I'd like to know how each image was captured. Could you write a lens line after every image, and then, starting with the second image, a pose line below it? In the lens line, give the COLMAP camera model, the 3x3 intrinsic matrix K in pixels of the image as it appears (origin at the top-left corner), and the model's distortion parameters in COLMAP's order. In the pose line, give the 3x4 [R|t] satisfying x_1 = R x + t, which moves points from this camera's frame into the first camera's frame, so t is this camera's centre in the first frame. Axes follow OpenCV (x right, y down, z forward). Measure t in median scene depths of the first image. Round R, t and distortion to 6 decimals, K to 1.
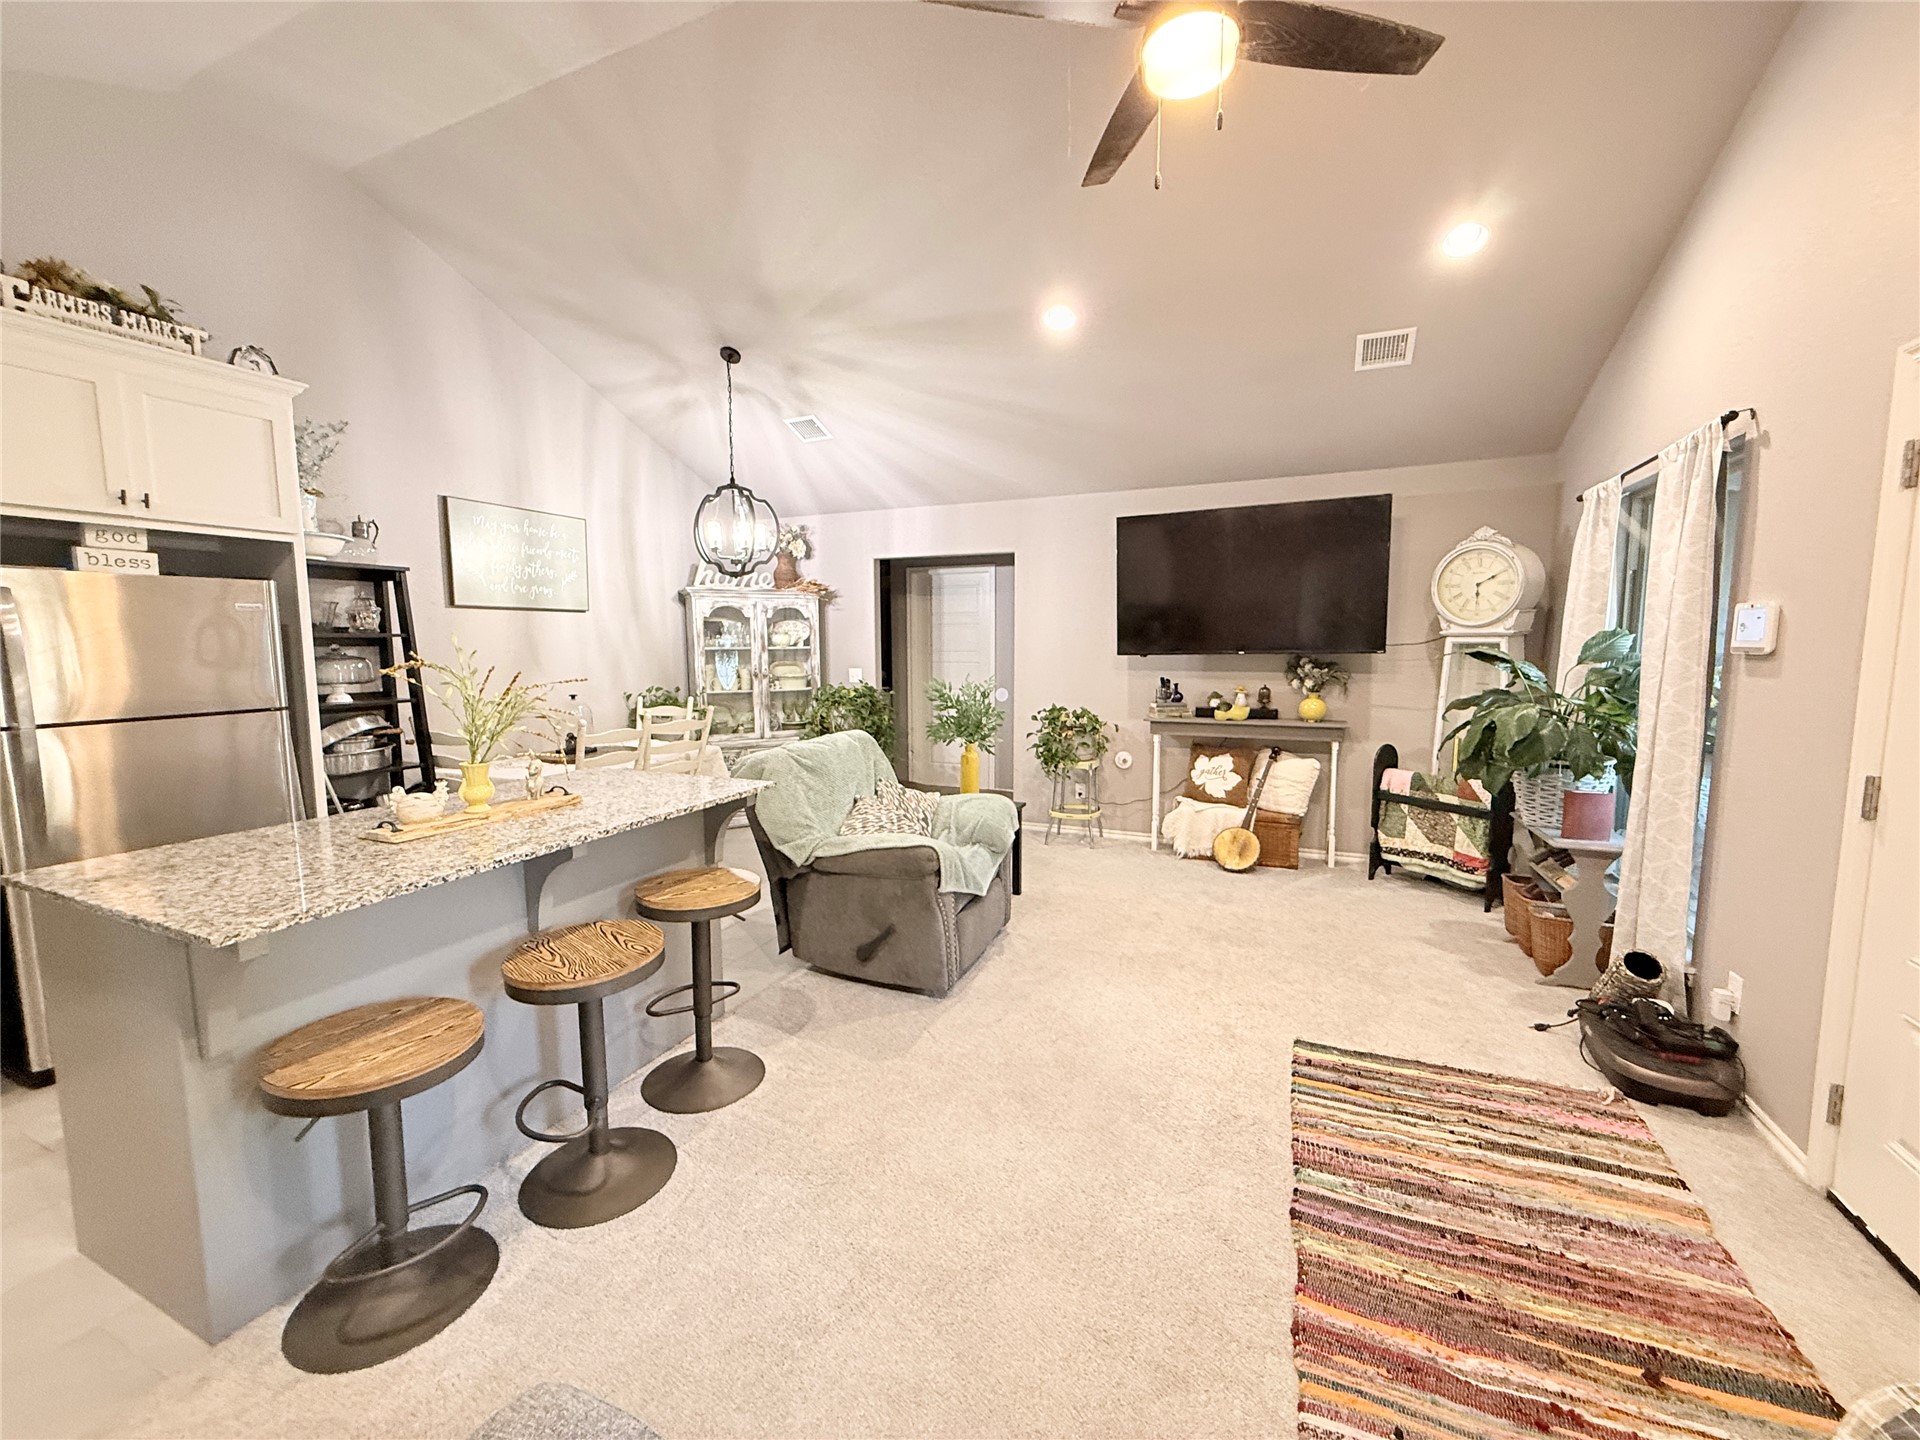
lens RADIAL K [[764.5, 0, 954.4], [0, 764.5, 721.6], [0, 0, 1]] dist [-0.000945, 0.000035]
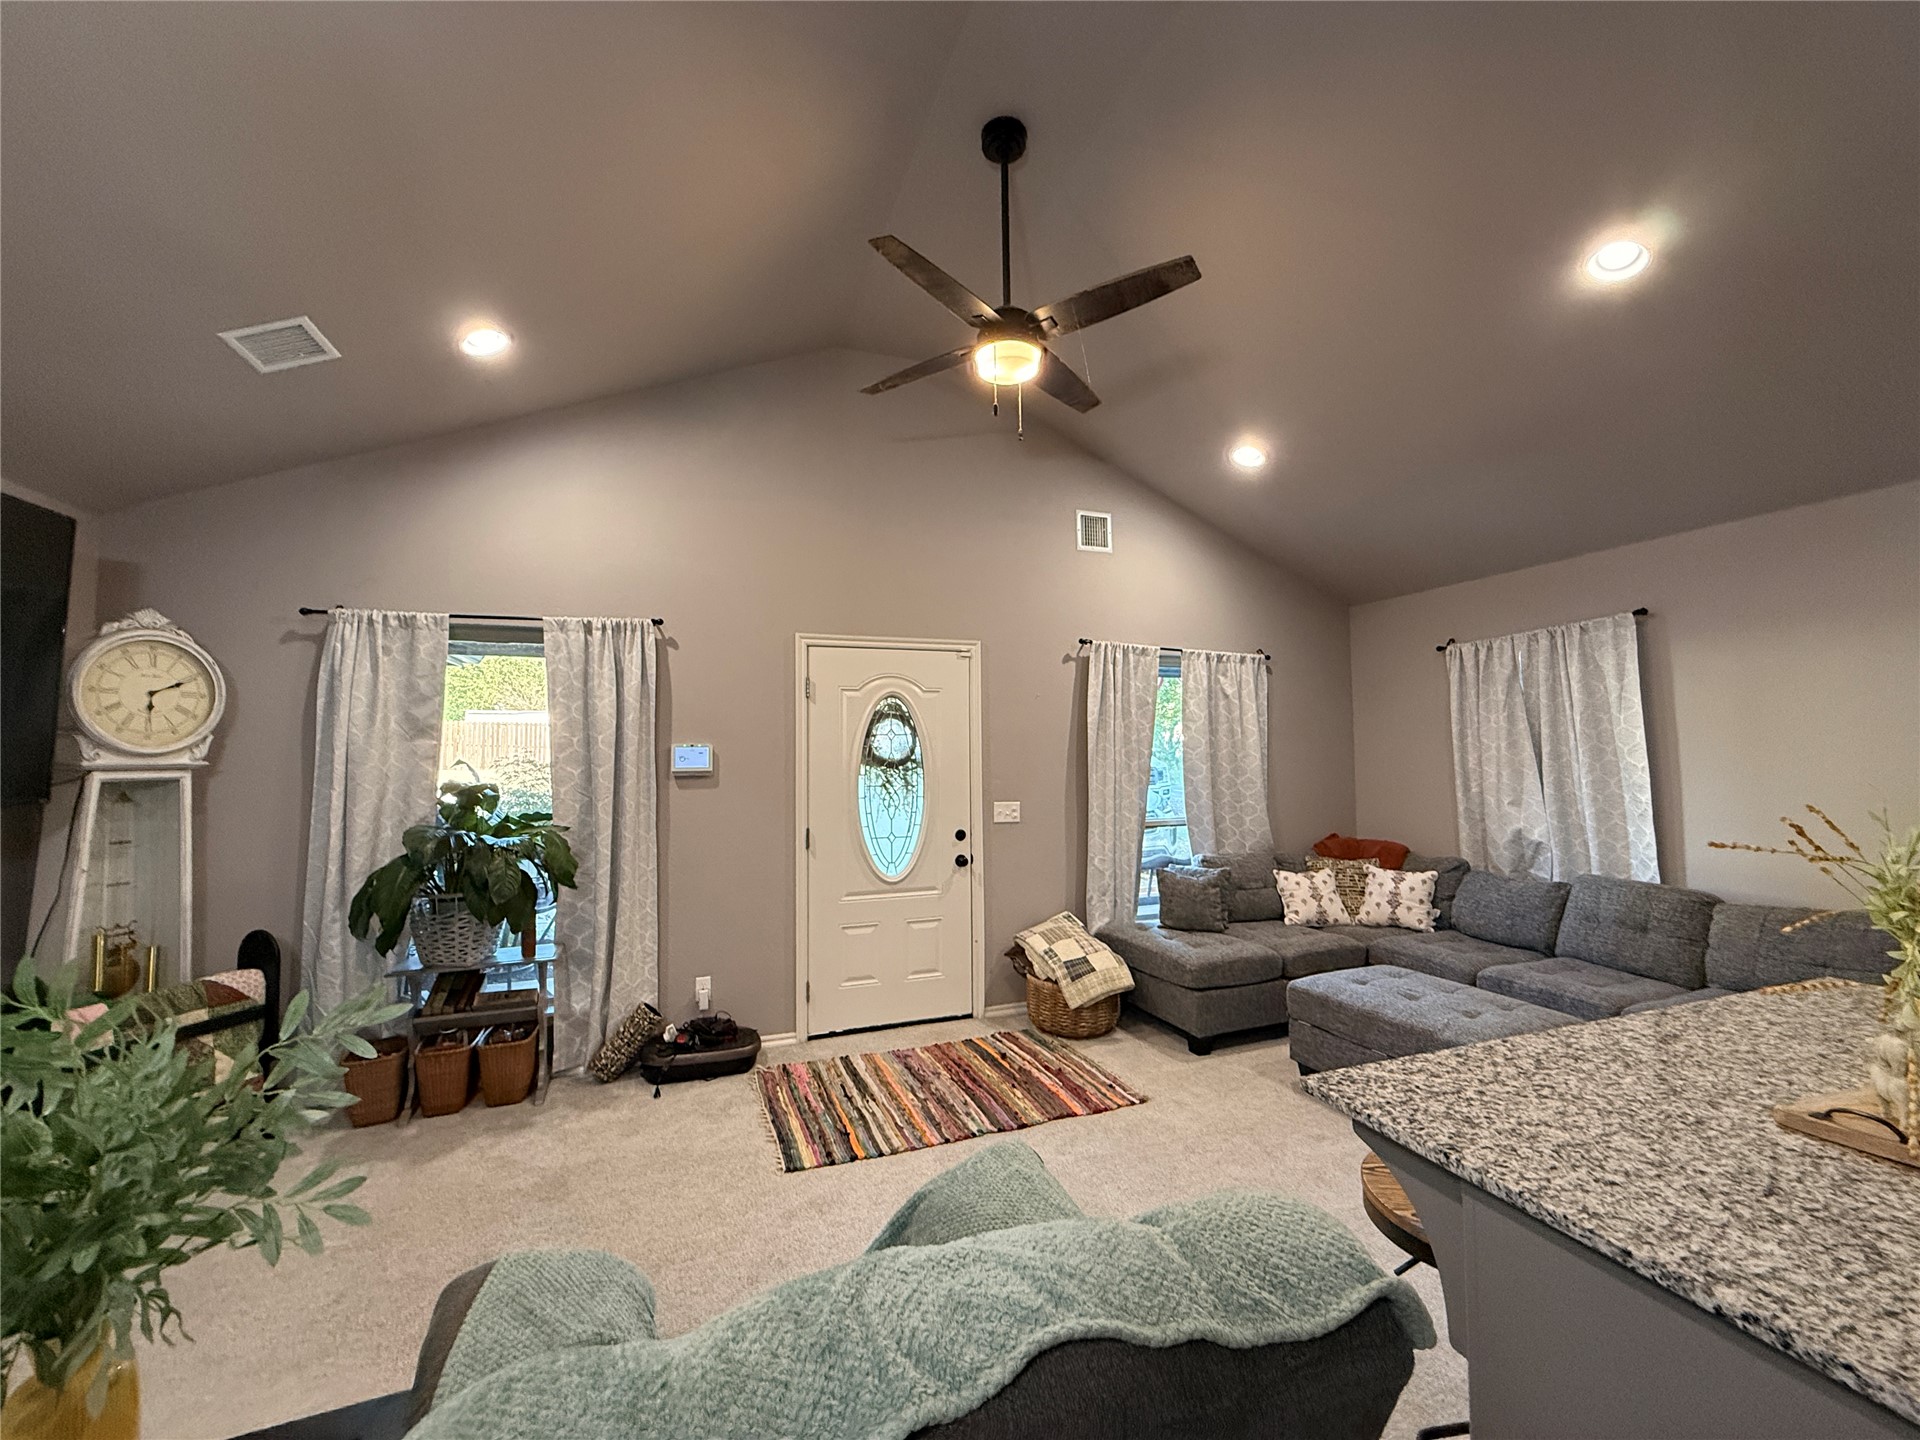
lens RADIAL K [[764.5, 0, 954.4], [0, 764.5, 721.6], [0, 0, 1]] dist [-0.000945, 0.000035]
pose [[-0.695135, 0.041792, 0.717663, -0.299411], [0.088459, 0.995695, 0.027700, -0.116074], [-0.713416, 0.082739, -0.695839, 1.013119]]
